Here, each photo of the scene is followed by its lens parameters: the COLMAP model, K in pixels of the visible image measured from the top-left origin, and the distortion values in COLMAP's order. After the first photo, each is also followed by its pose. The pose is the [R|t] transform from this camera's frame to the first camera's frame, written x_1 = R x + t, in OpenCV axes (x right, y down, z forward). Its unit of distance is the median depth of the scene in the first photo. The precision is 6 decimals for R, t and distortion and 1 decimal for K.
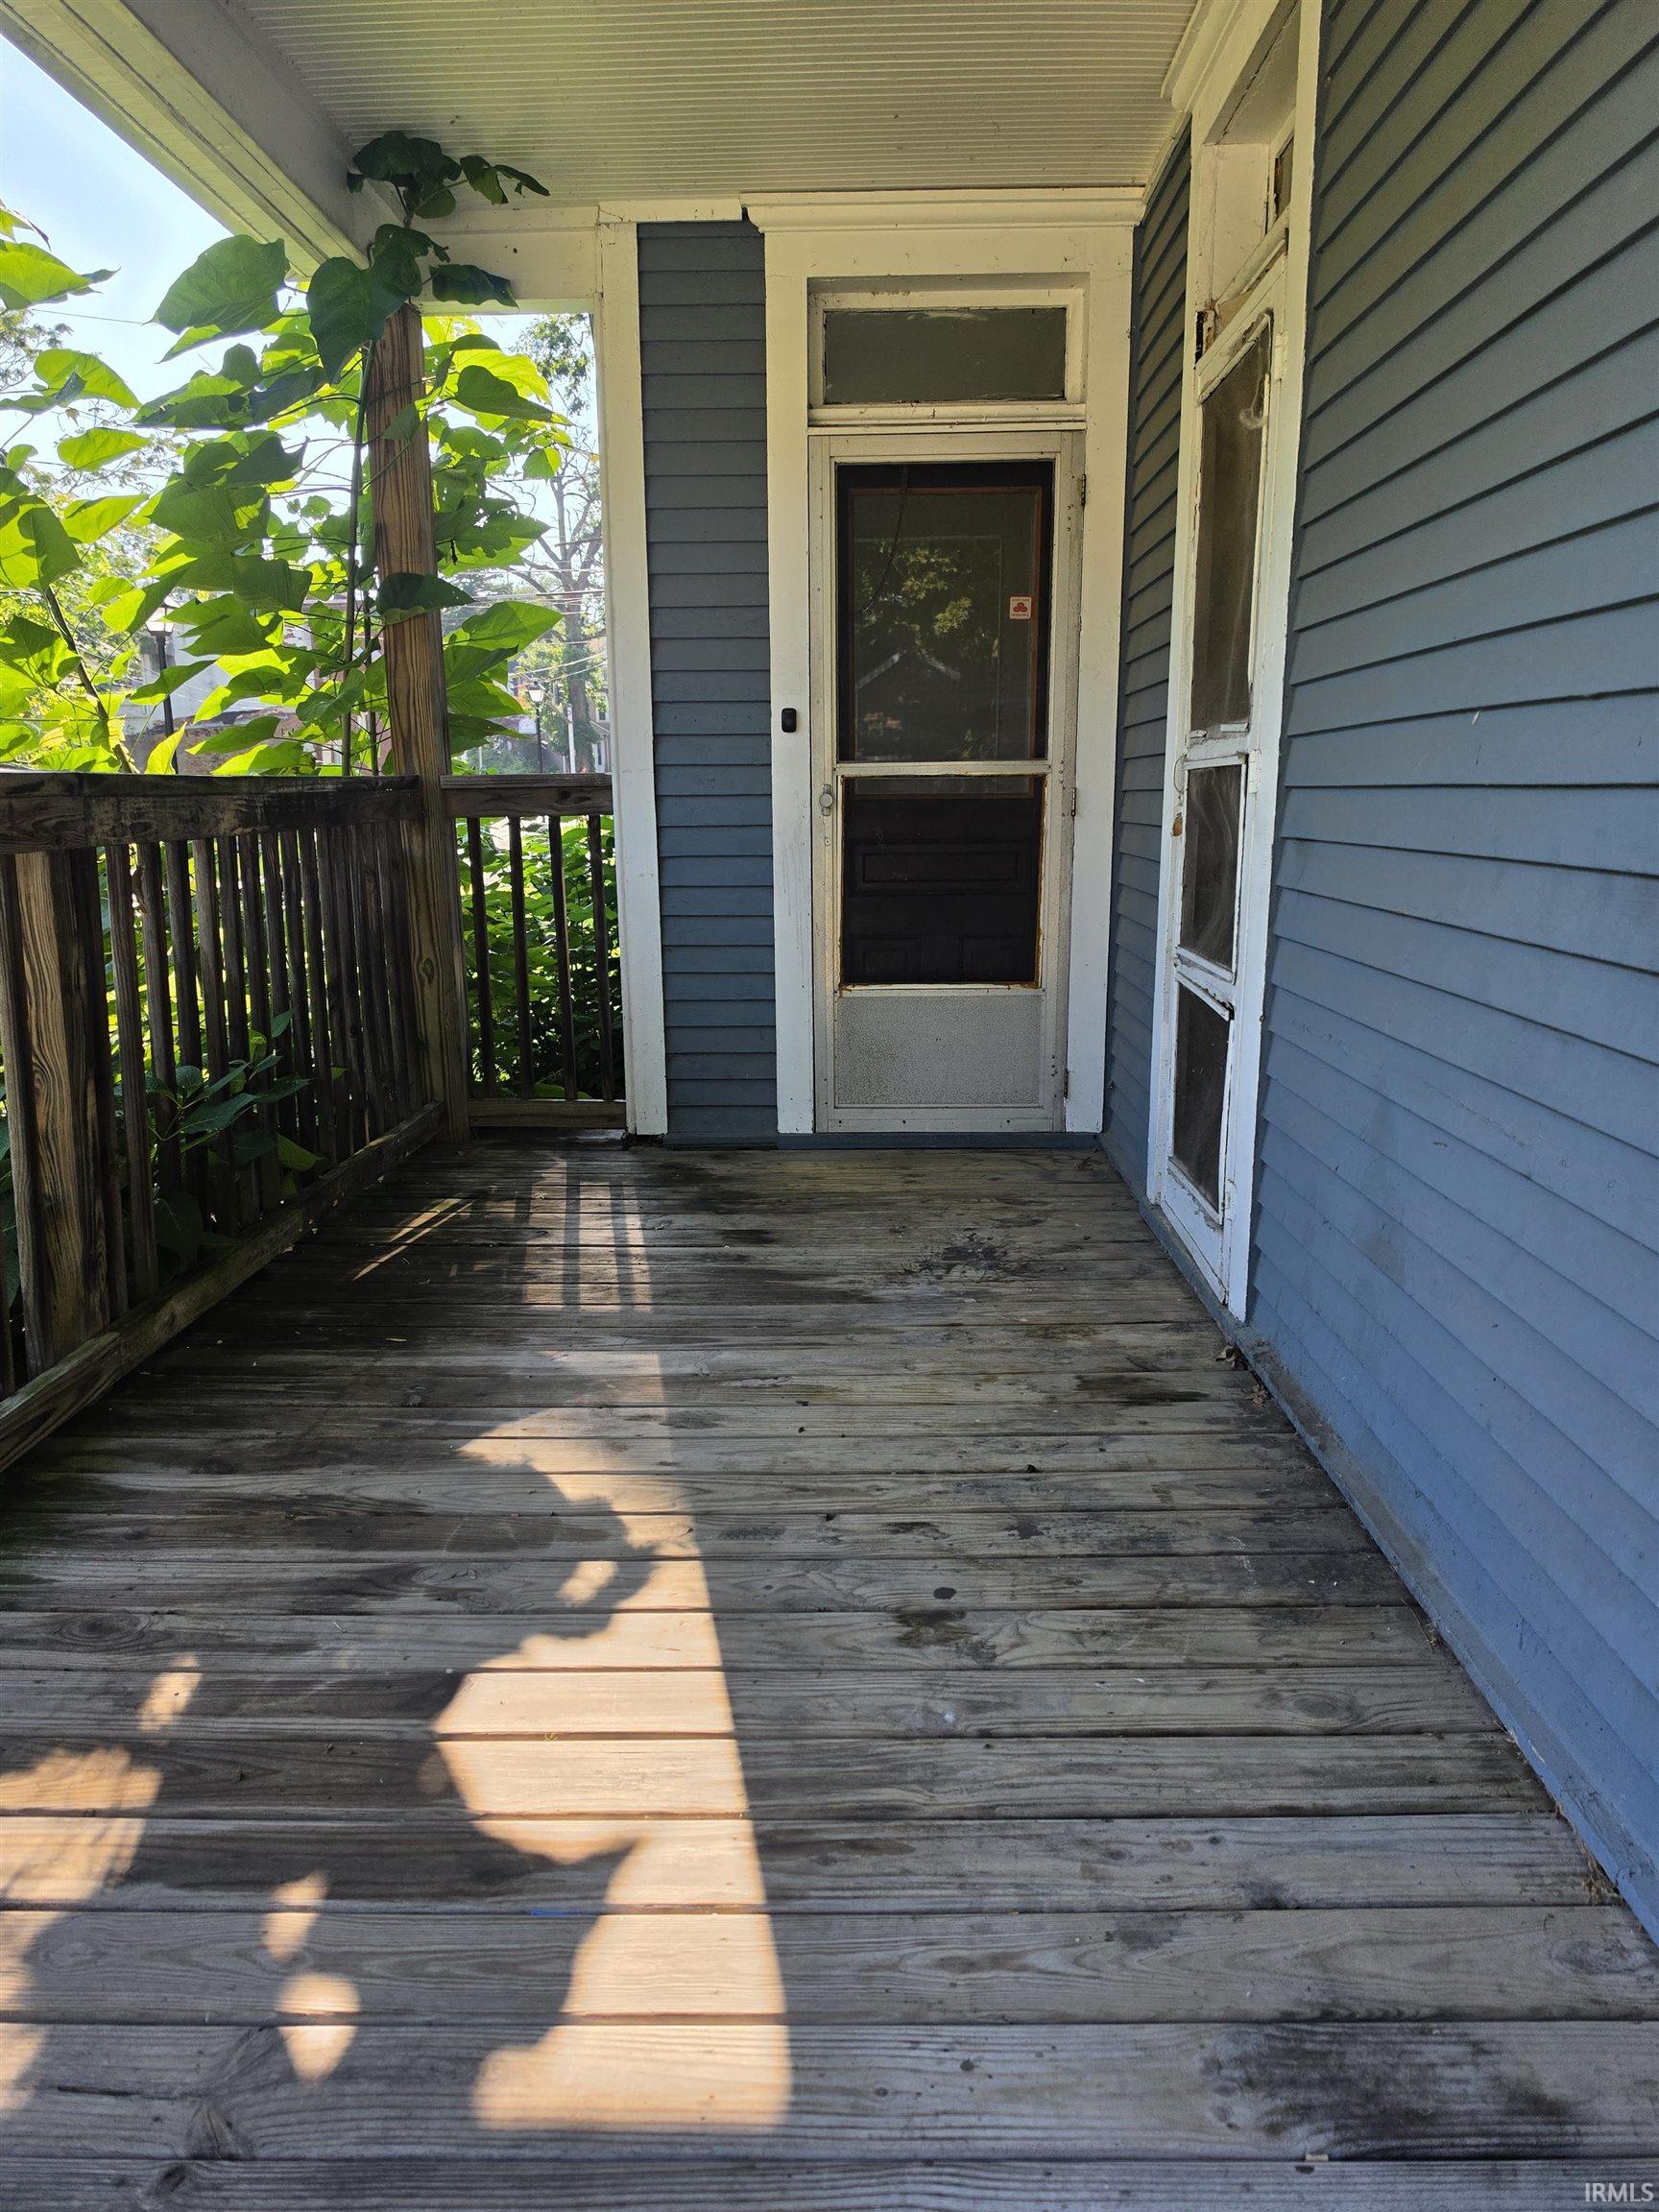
lens RADIAL K [[1513.5, 0, 832.0], [0, 1513.5, 1107.6], [0, 0, 1]] dist [0.052185, -0.054840]
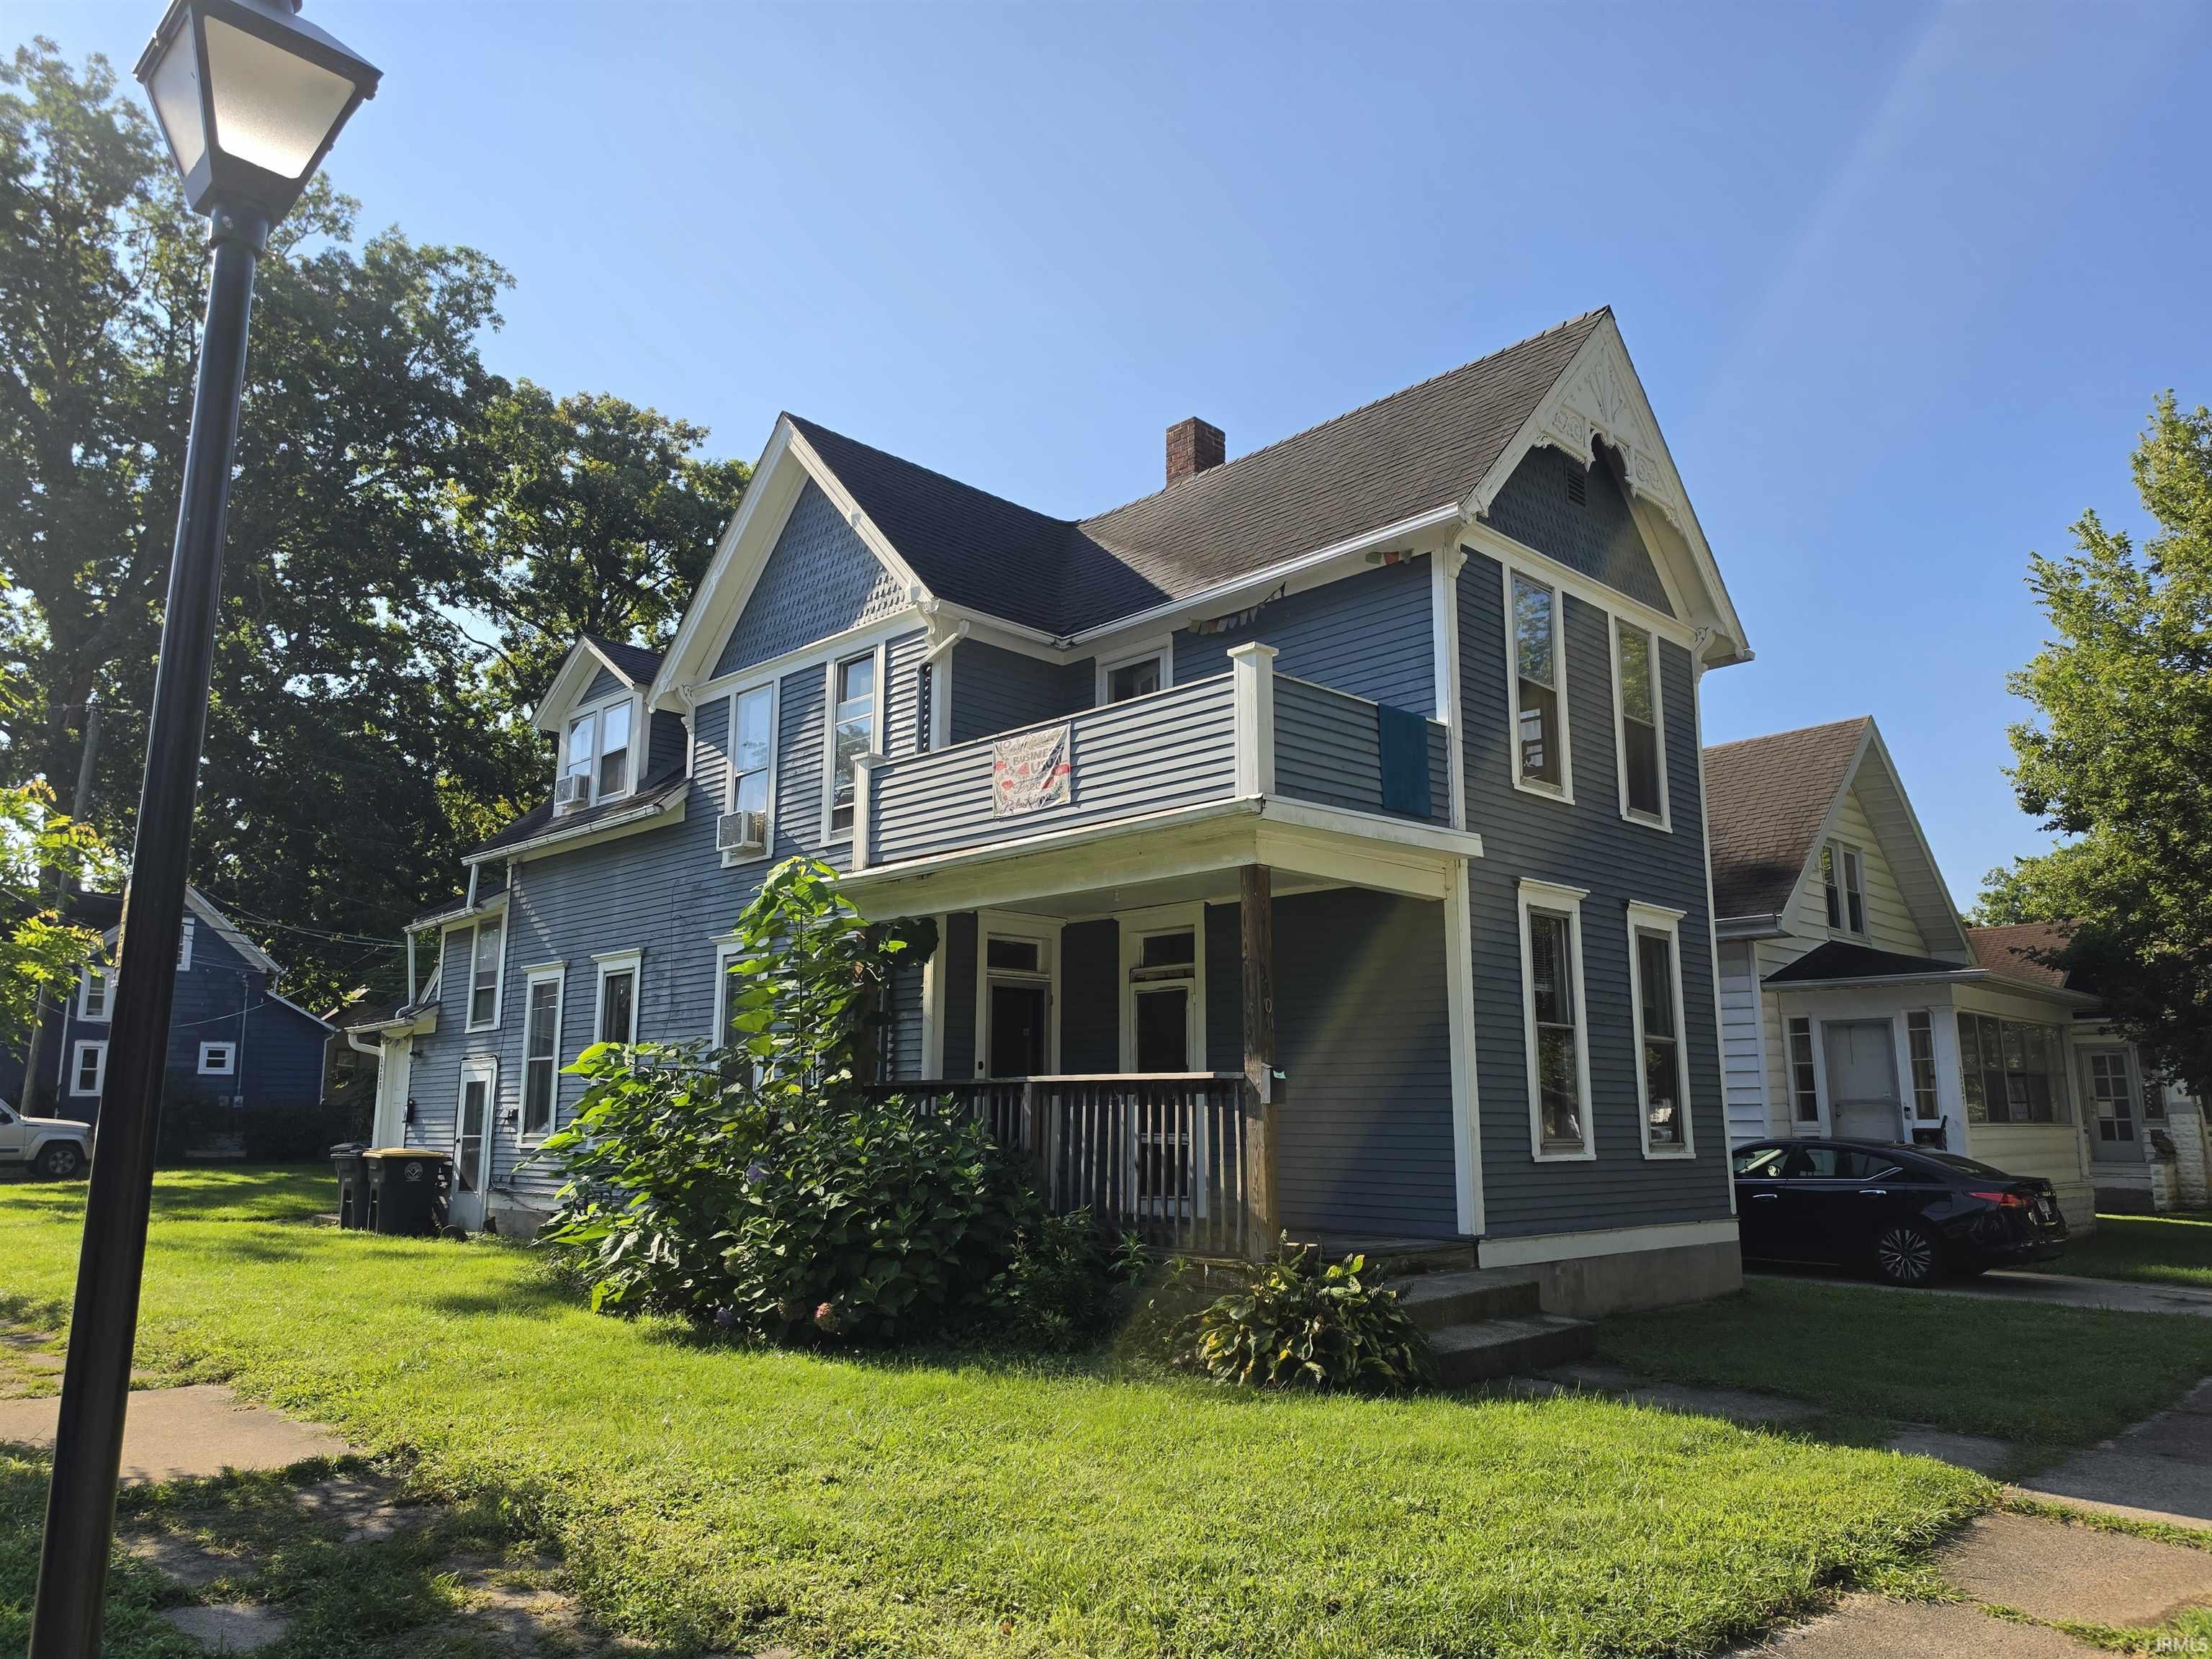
lens RADIAL K [[1513.5, 0, 1117.4], [0, 1513.5, 813.9], [0, 0, 1]] dist [0.052185, -0.054840]
pose [[0.683986, 0.153259, 0.713214, -2.087457], [0.146149, 0.929072, -0.339803, 0.335049], [-0.714705, 0.336656, 0.613074, -1.189866]]
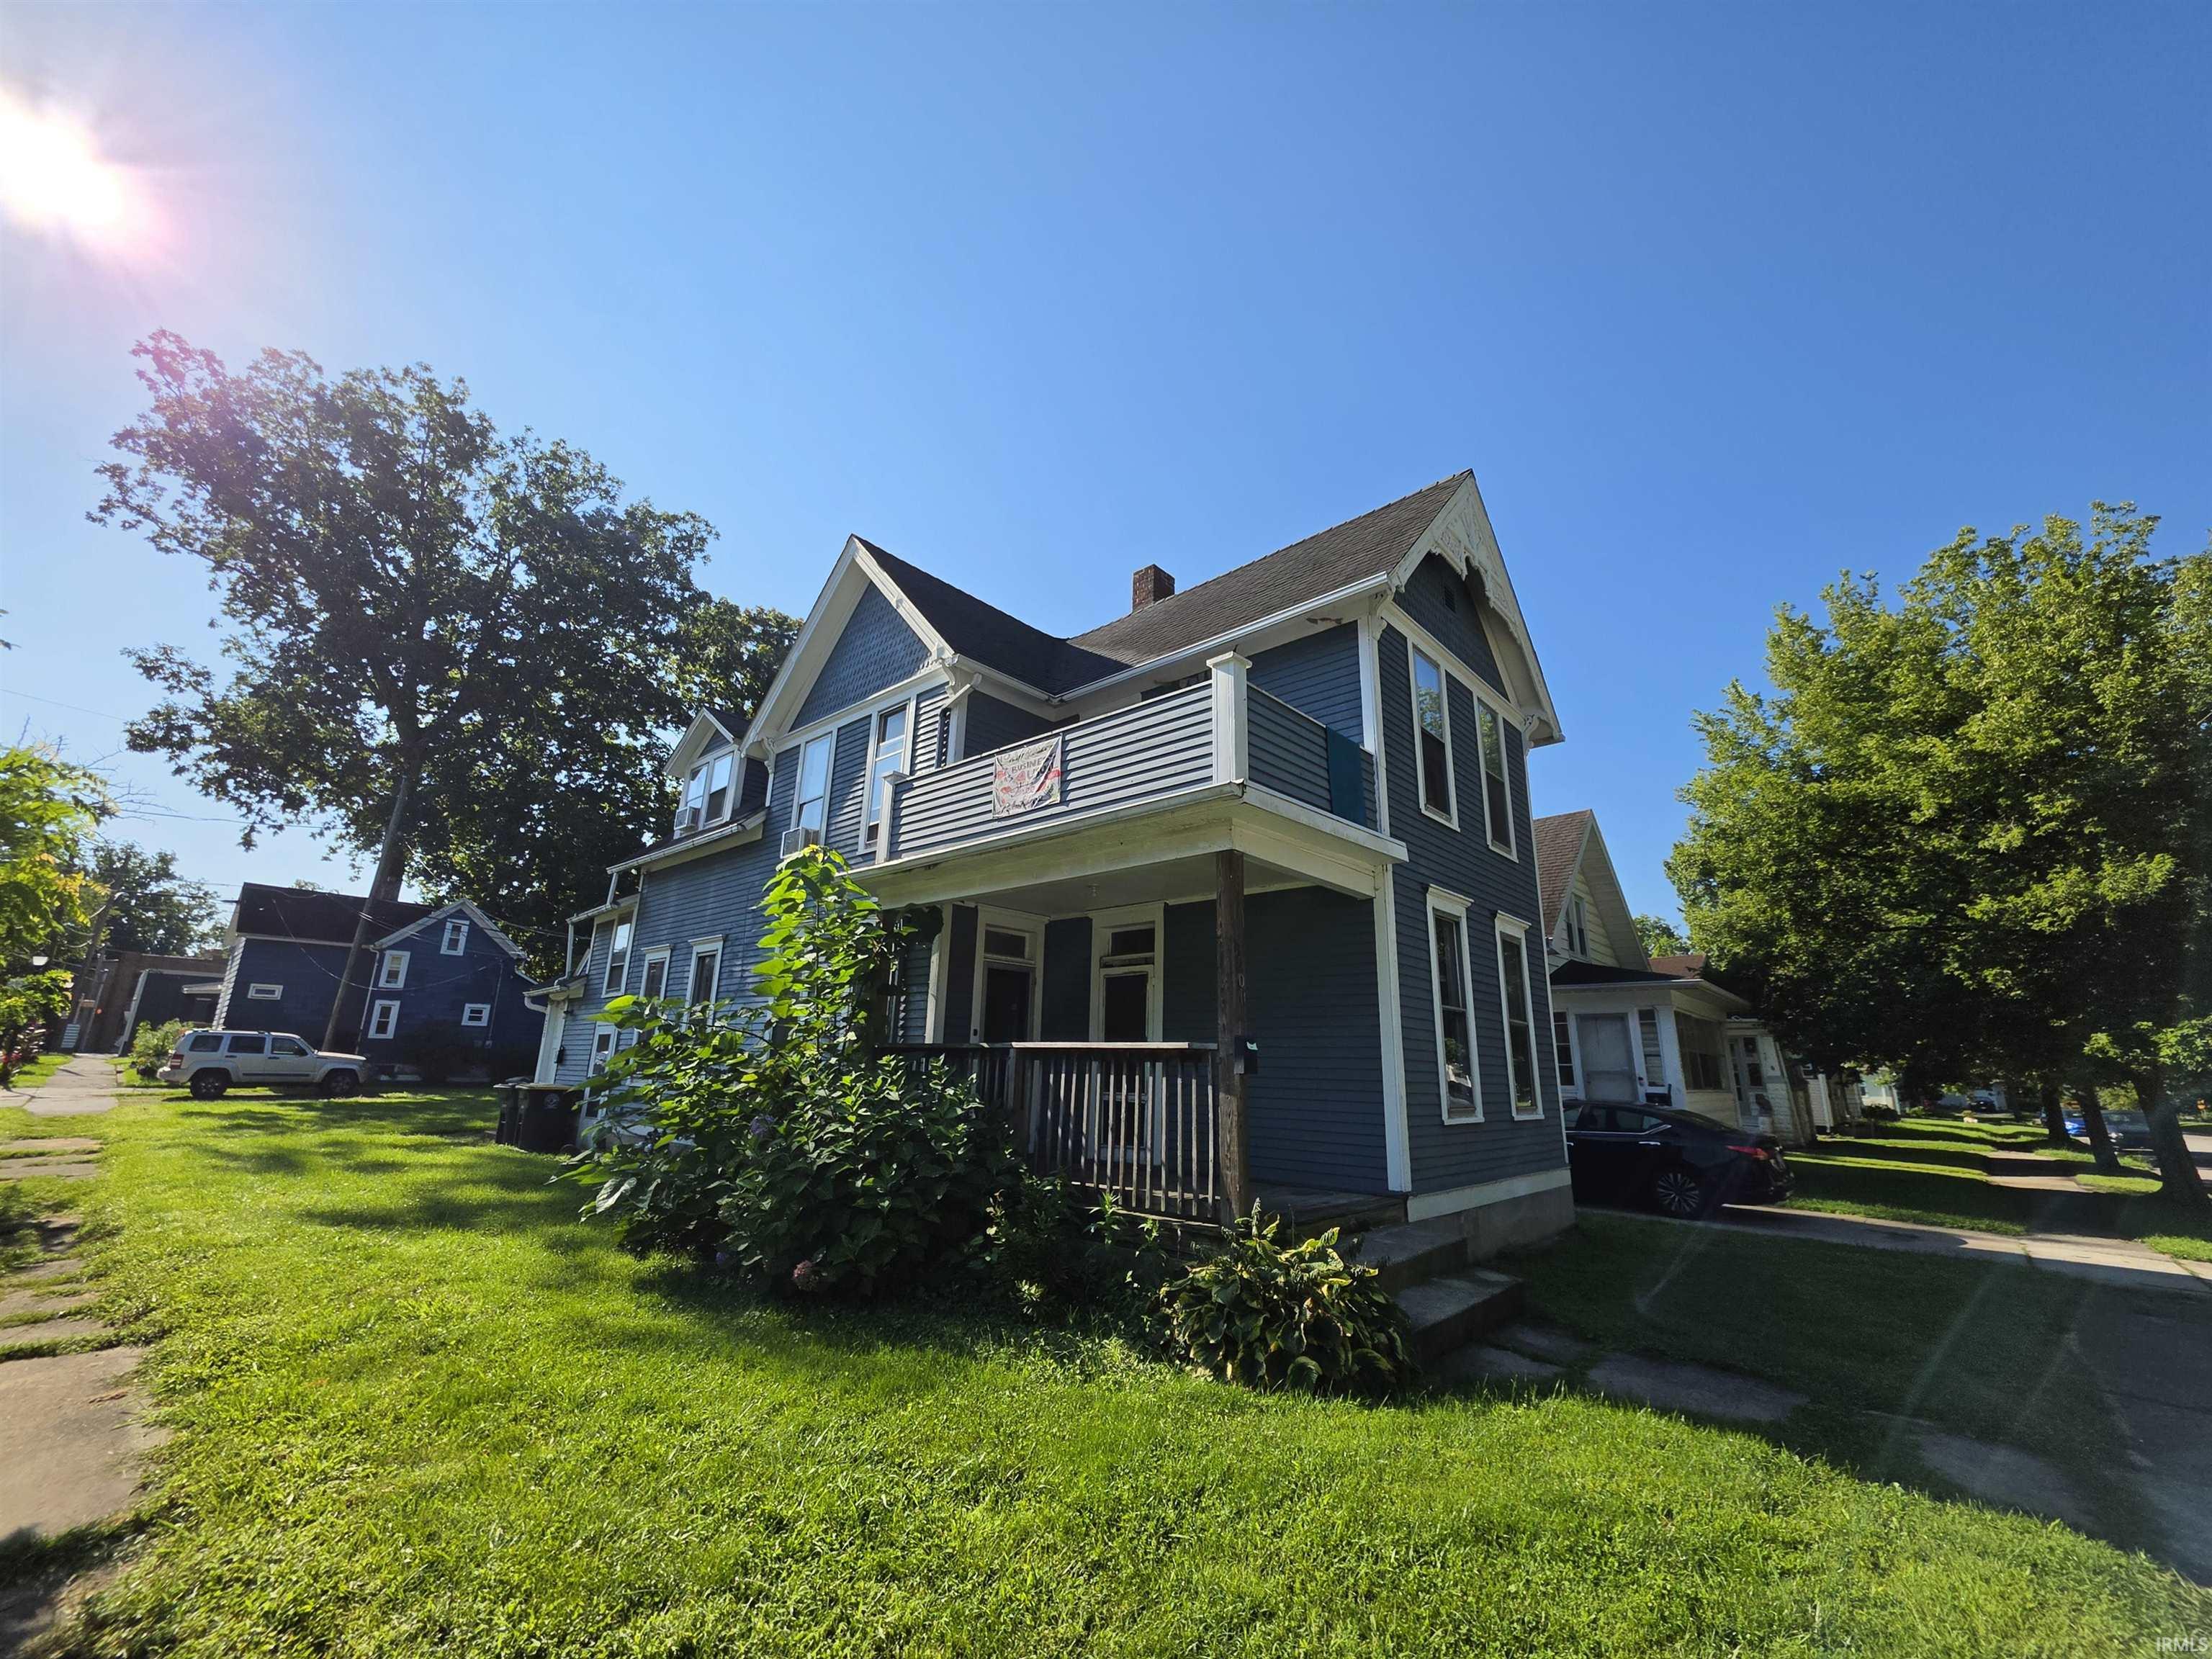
lens RADIAL K [[886.1, 0, 1114.6], [0, 886.1, 821.6], [0, 0, 1]] dist [-0.006533, 0.002473]
pose [[0.646910, 0.229516, 0.727207, -1.506268], [0.131652, 0.905697, -0.402965, 0.183284], [-0.751116, 0.356420, 0.555688, -0.605461]]
